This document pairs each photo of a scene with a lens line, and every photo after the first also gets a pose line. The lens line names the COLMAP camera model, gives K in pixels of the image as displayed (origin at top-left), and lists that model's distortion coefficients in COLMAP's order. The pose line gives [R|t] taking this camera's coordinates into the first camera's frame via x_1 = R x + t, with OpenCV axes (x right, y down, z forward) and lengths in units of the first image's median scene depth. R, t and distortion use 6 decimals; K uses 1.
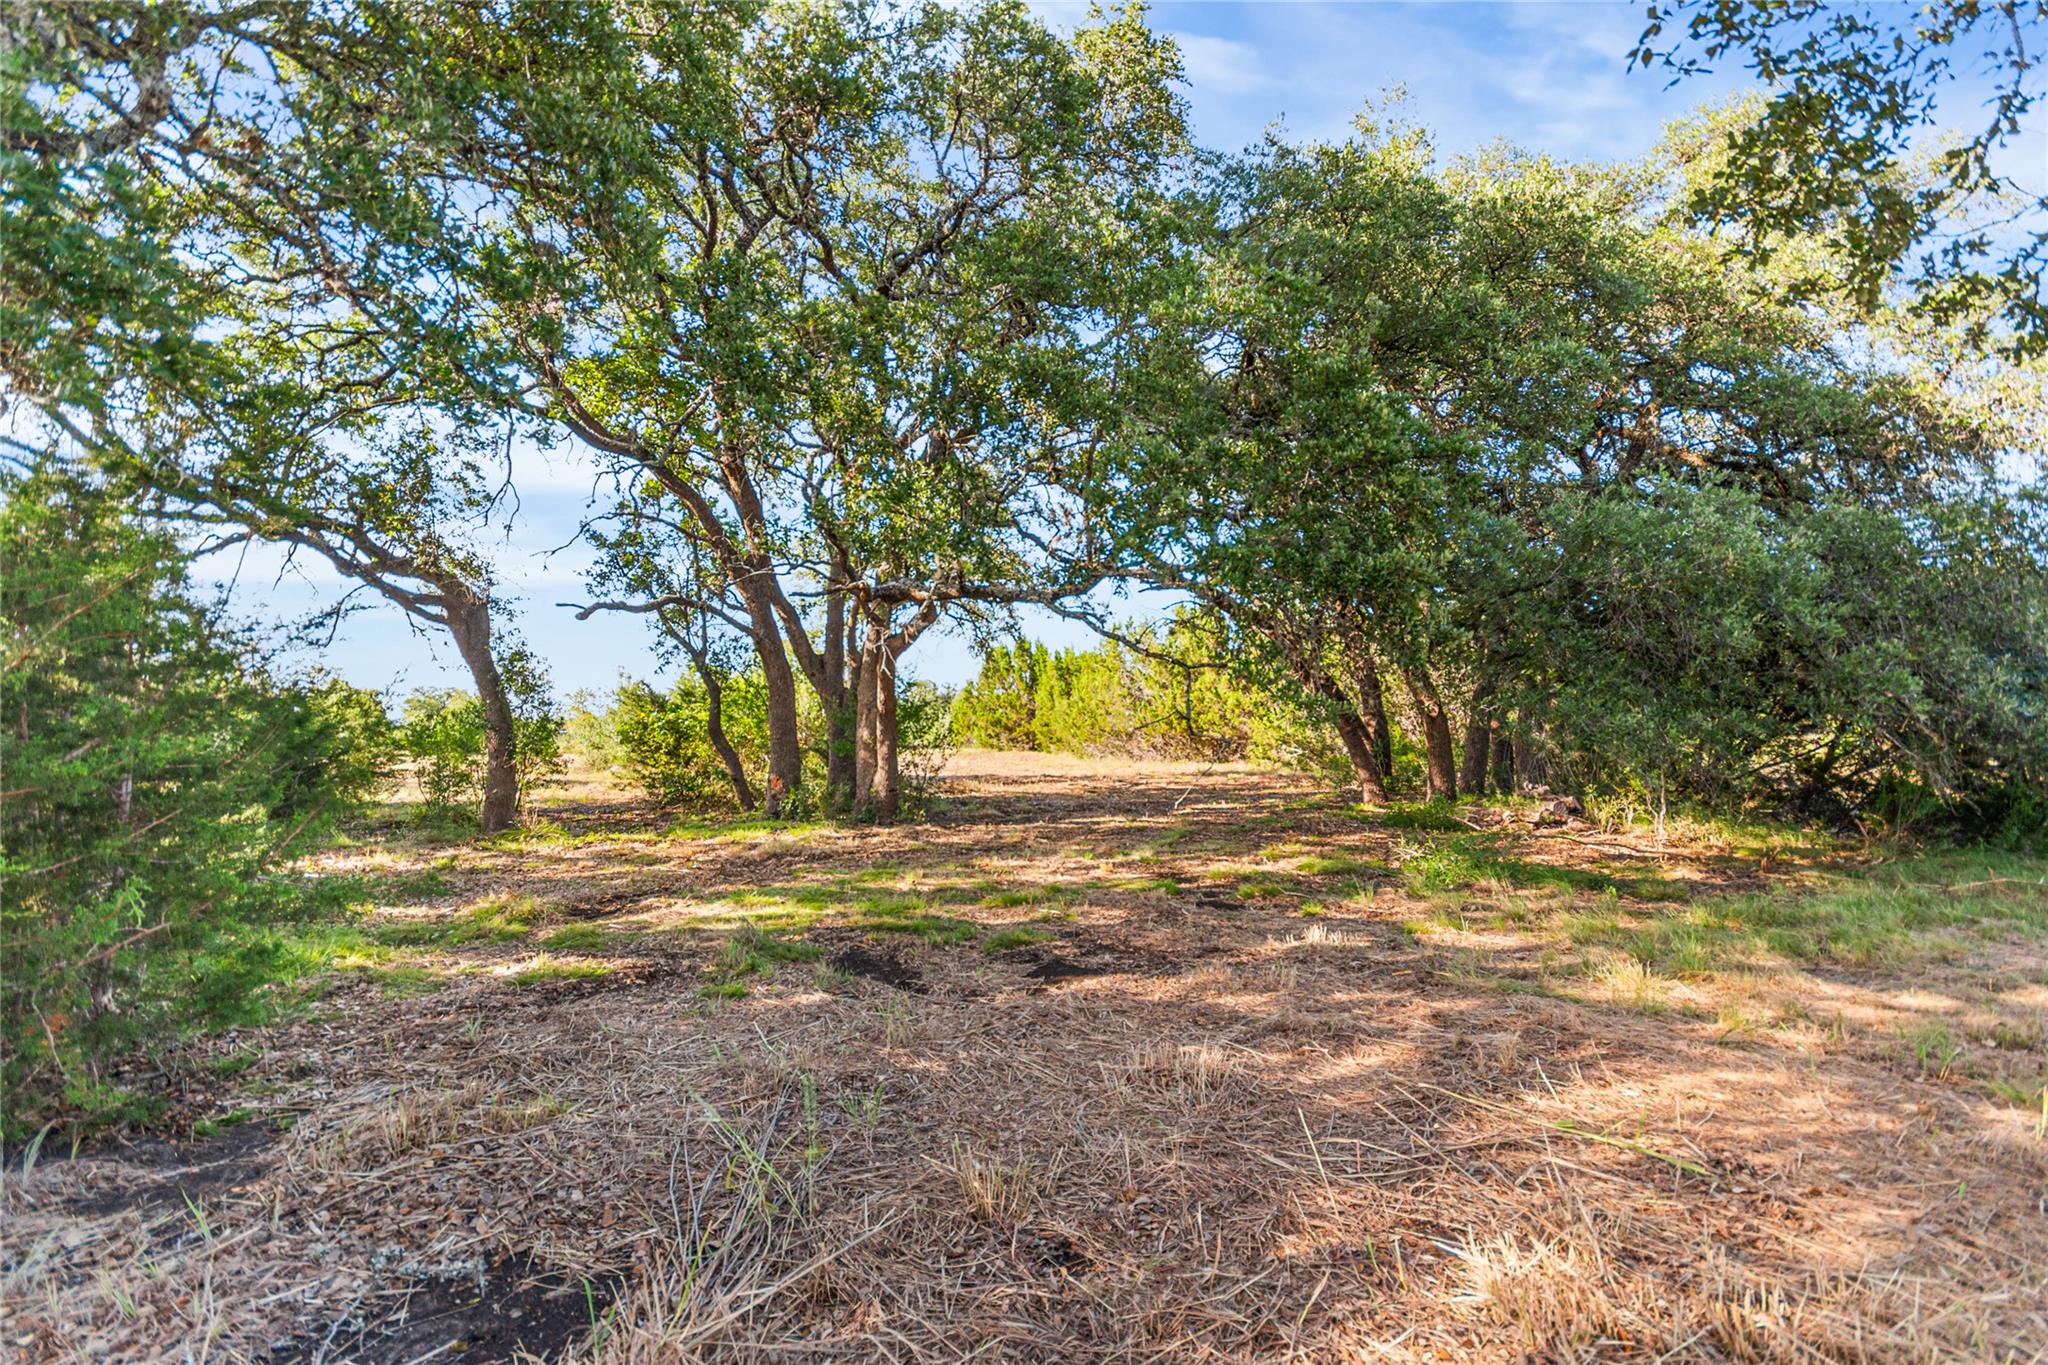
lens RADIAL K [[918.5, 0, 1013.8], [0, 918.5, 687.5], [0, 0, 1]] dist [0.014033, 0.000091]
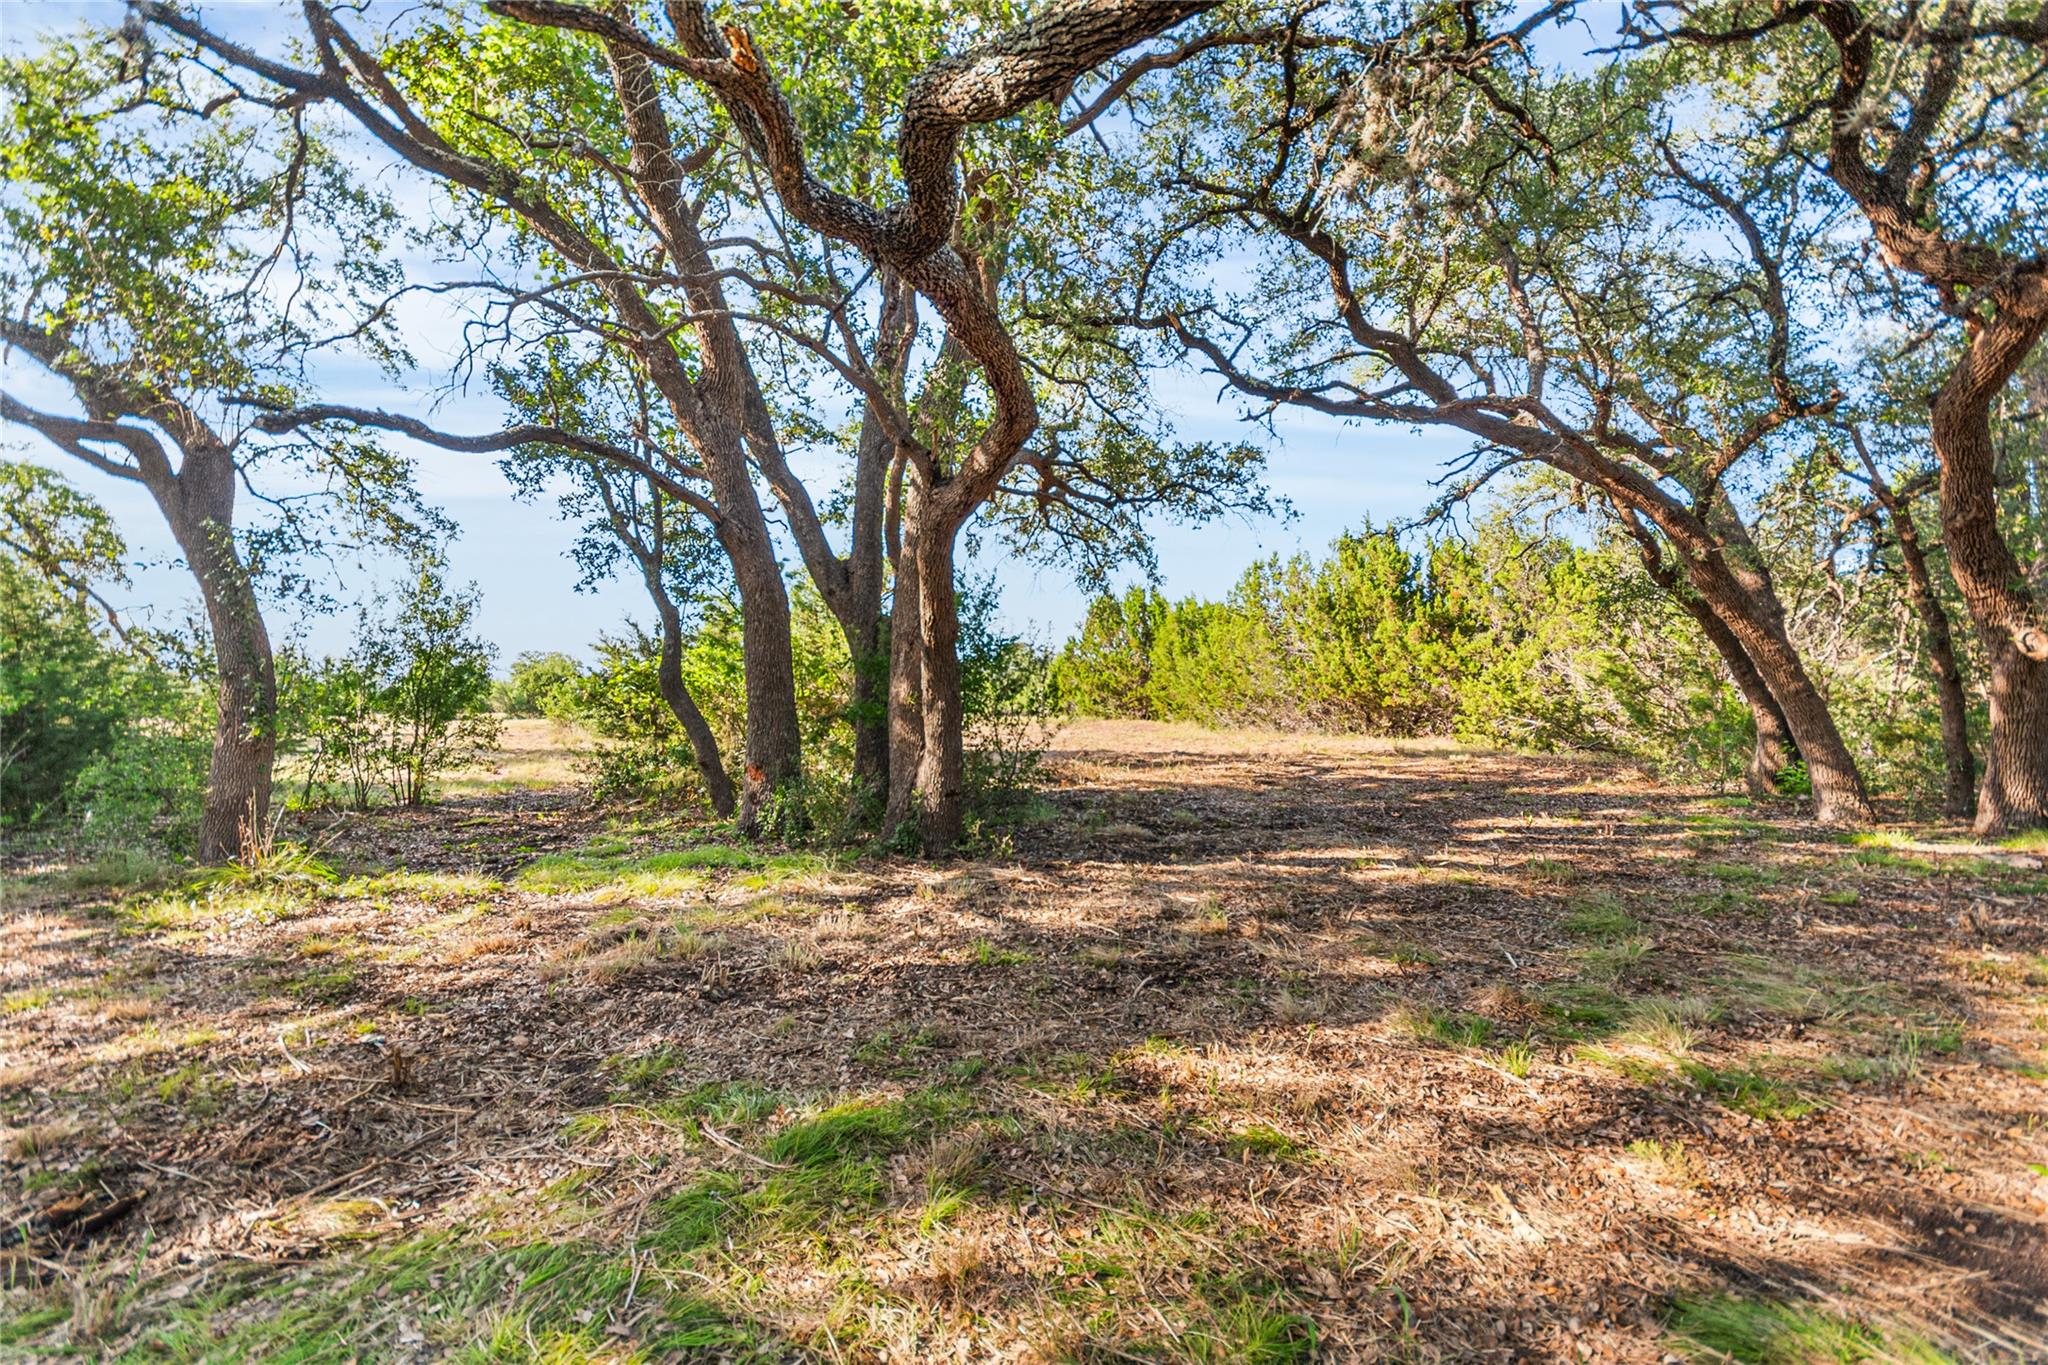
lens RADIAL K [[918.5, 0, 1025.3], [0, 918.5, 687.0], [0, 0, 1]] dist [0.014033, 0.000091]
pose [[0.995724, 0.004813, -0.092250, -0.030285], [-0.001567, 0.999378, 0.035233, 0.022982], [0.092363, -0.034938, 0.995112, 0.355563]]
